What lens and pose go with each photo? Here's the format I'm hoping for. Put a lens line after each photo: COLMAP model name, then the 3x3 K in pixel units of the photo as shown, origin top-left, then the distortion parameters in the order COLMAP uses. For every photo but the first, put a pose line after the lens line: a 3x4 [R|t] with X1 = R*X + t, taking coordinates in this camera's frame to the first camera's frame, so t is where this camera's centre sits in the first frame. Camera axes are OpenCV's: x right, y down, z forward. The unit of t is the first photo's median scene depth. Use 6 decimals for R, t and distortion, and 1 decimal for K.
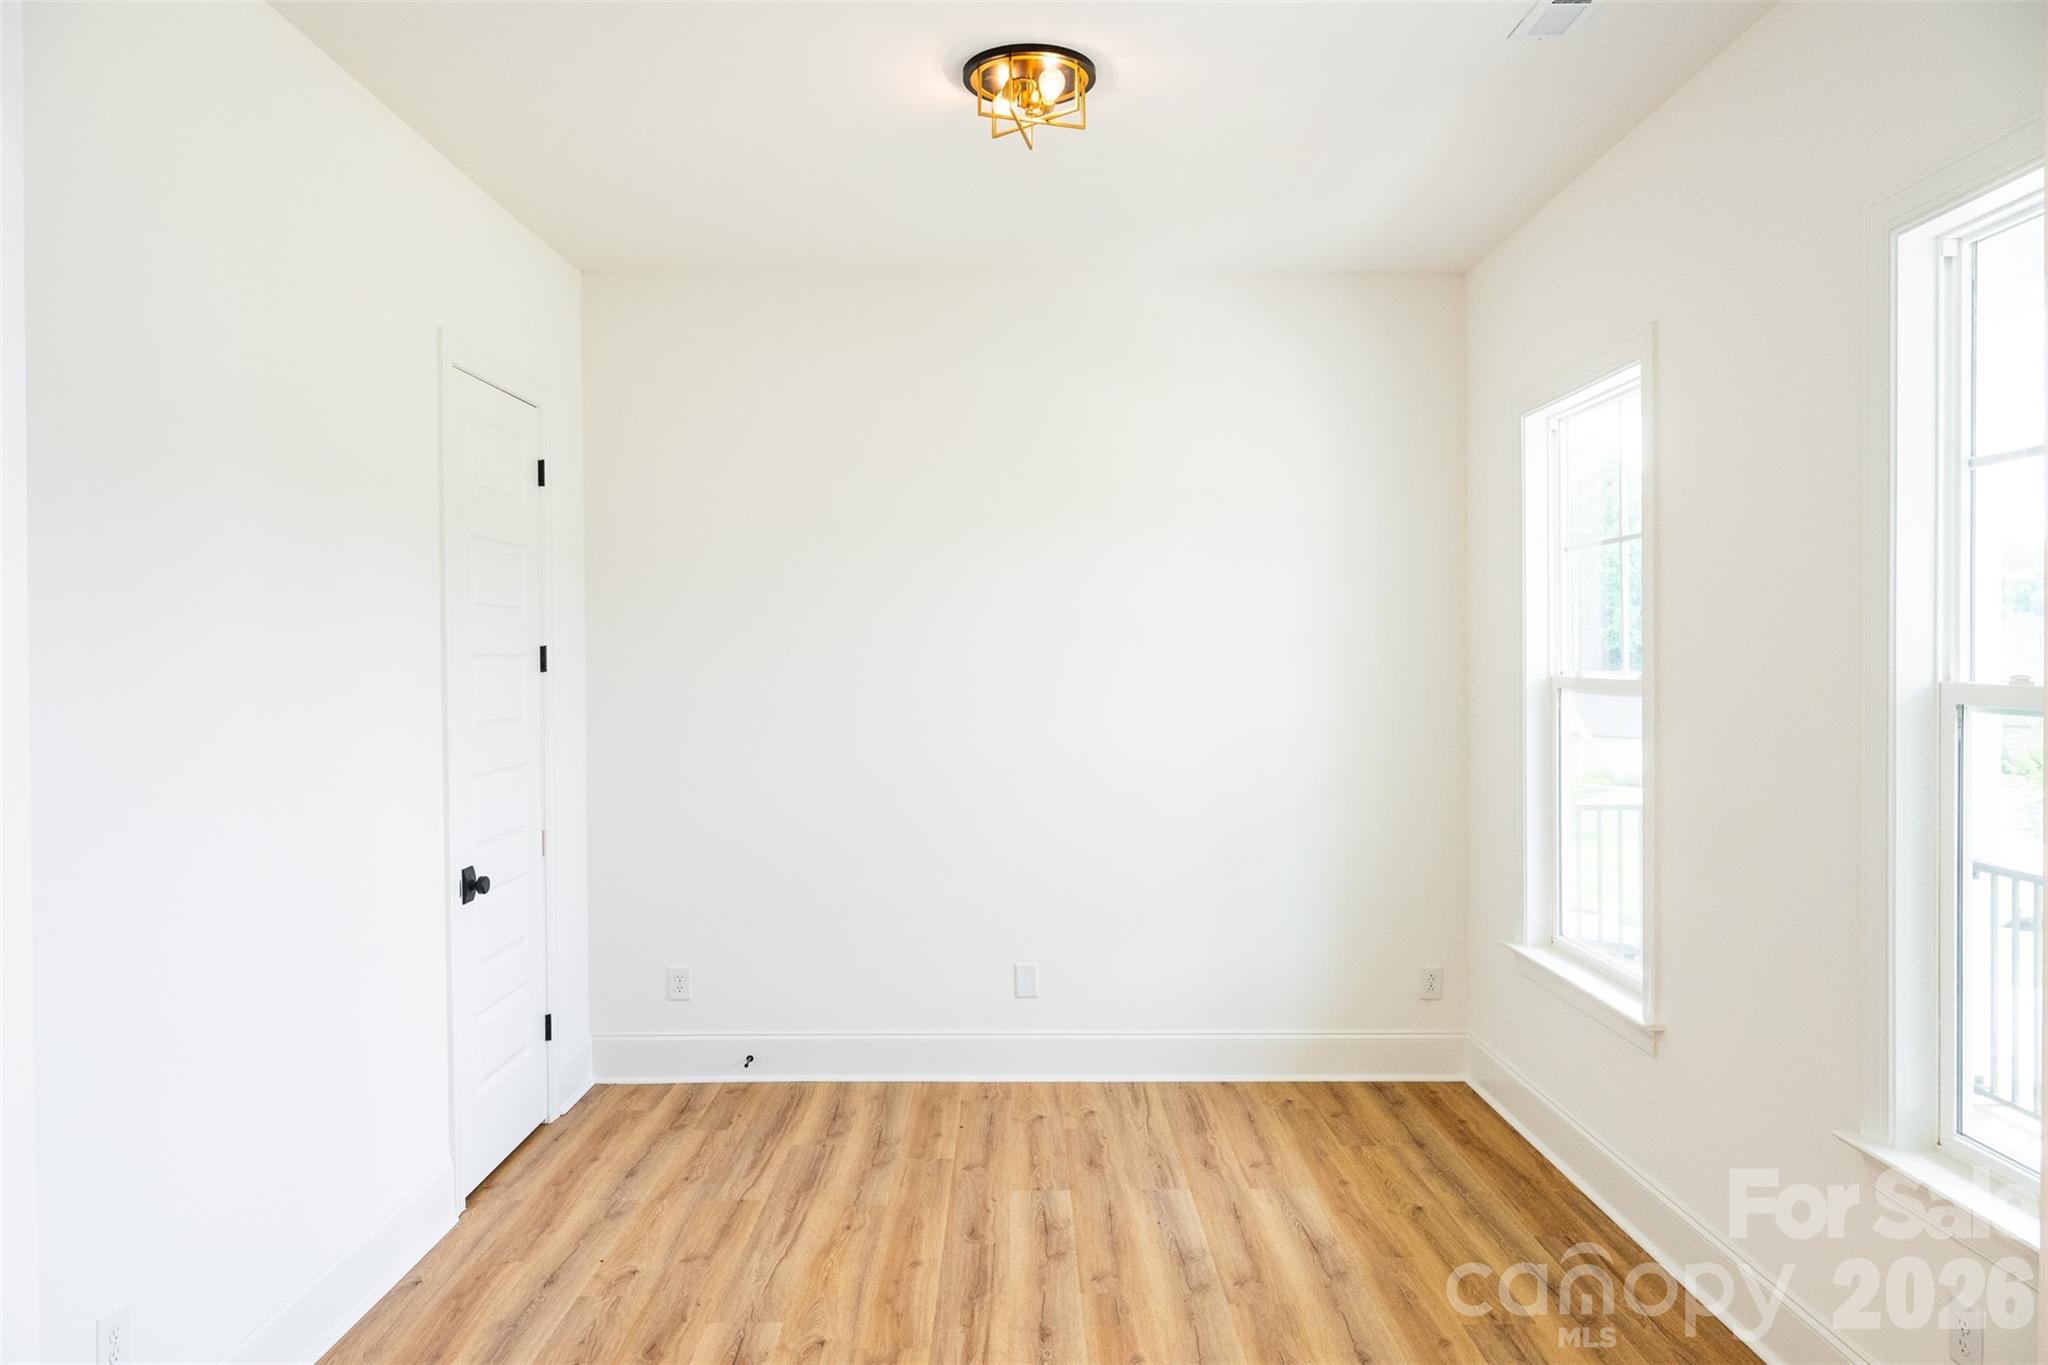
lens RADIAL K [[1373.1, 0, 1033.5], [0, 1373.1, 689.7], [0, 0, 1]] dist [0.004942, -0.006902]
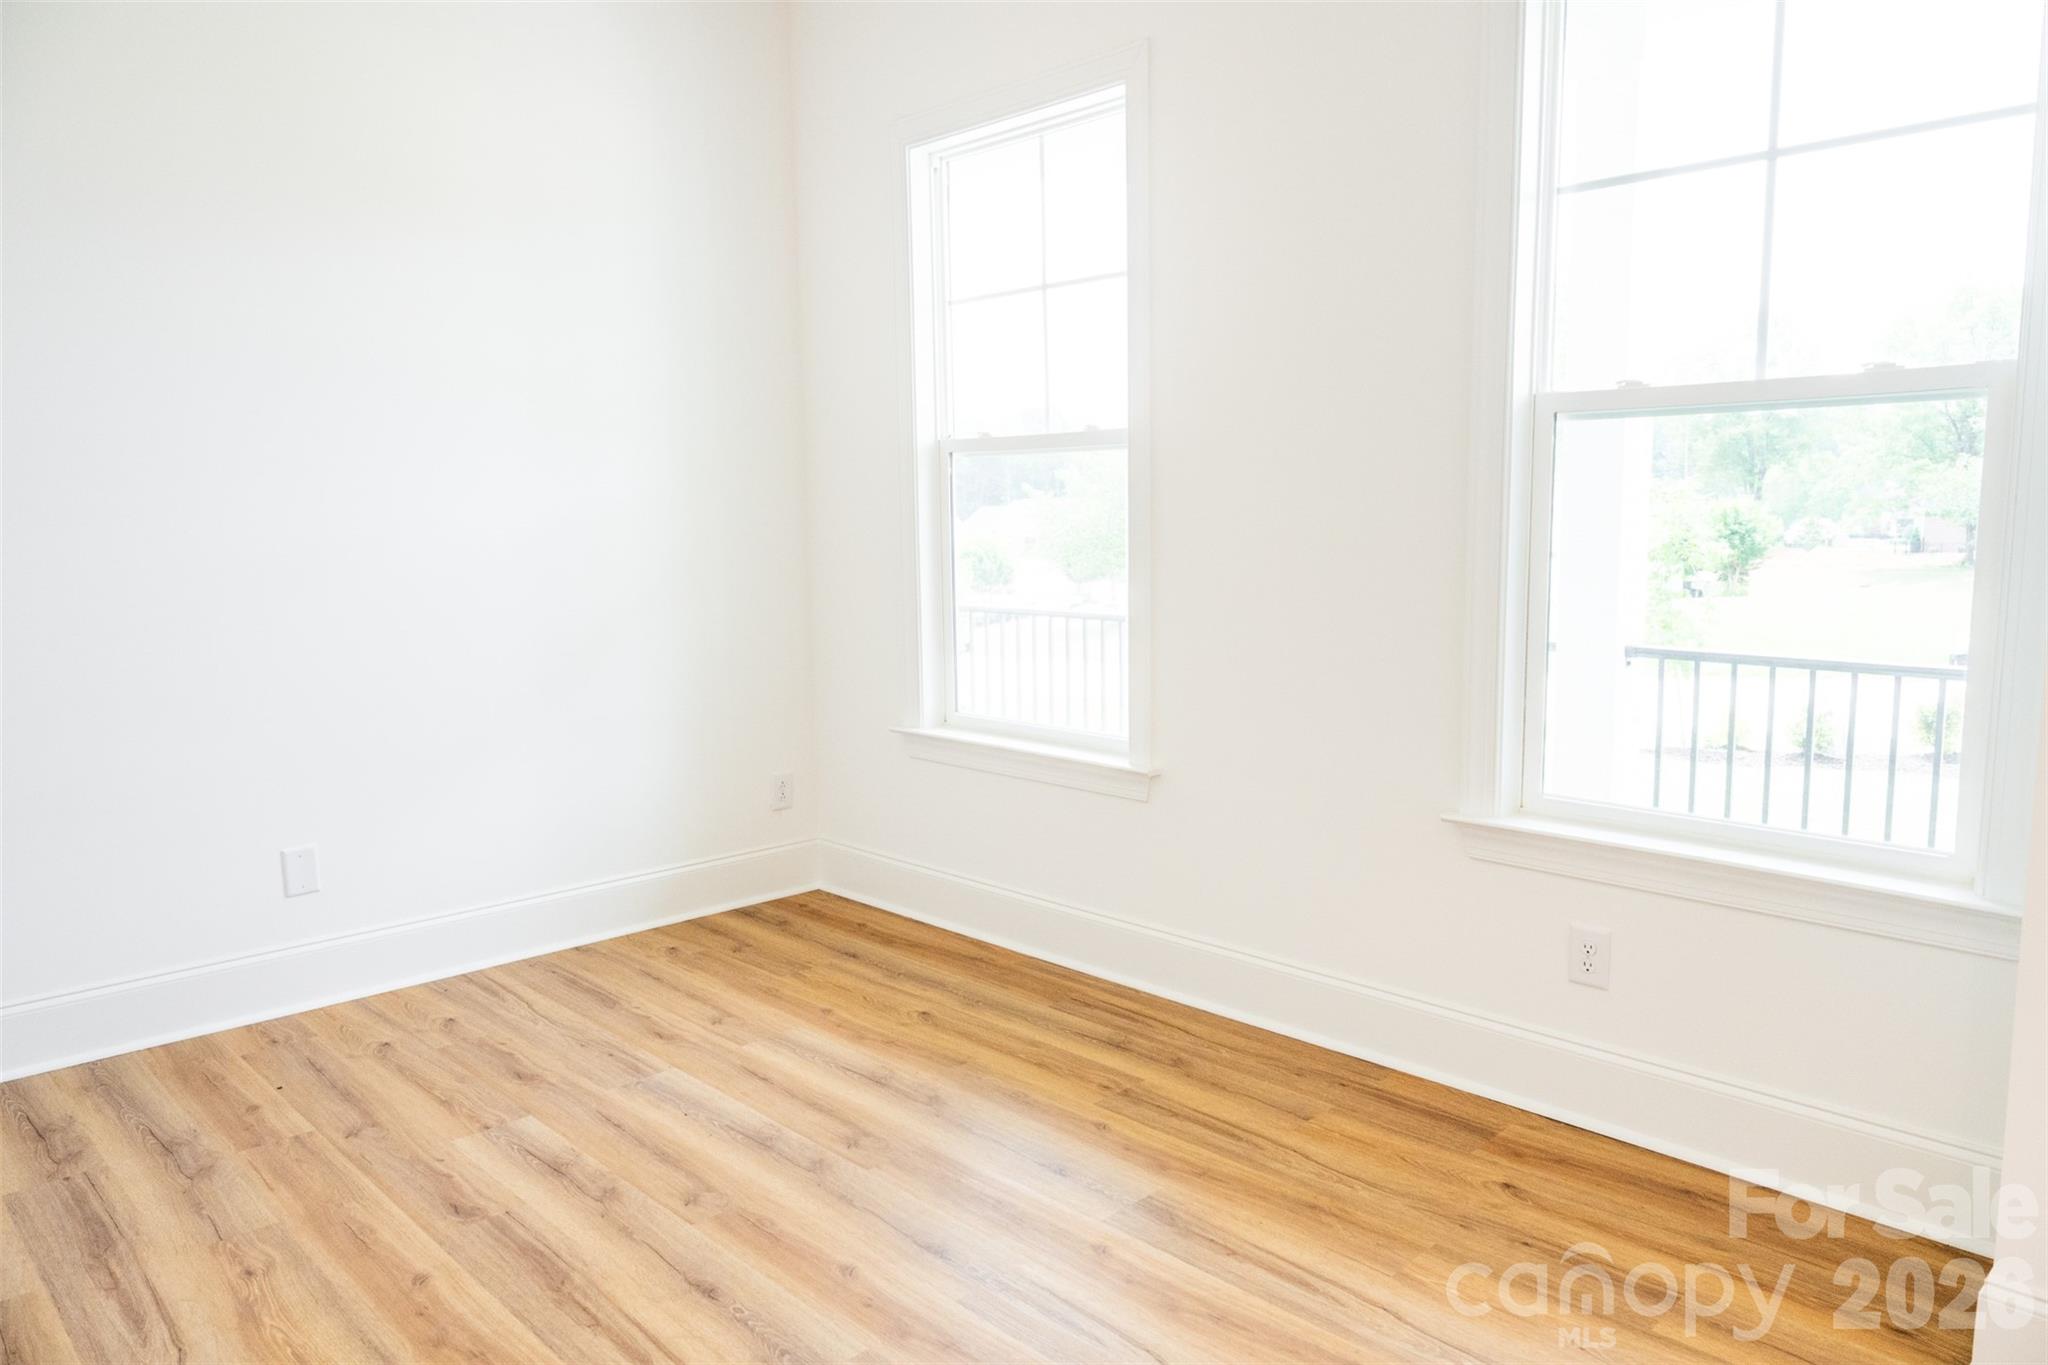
lens RADIAL K [[1373.1, 0, 1033.5], [0, 1373.1, 689.7], [0, 0, 1]] dist [0.004942, -0.006902]
pose [[0.724737, -0.096933, 0.682173, -0.241779], [0.025165, 0.993118, 0.114382, 0.056970], [-0.688566, -0.065730, 0.722189, 0.279928]]
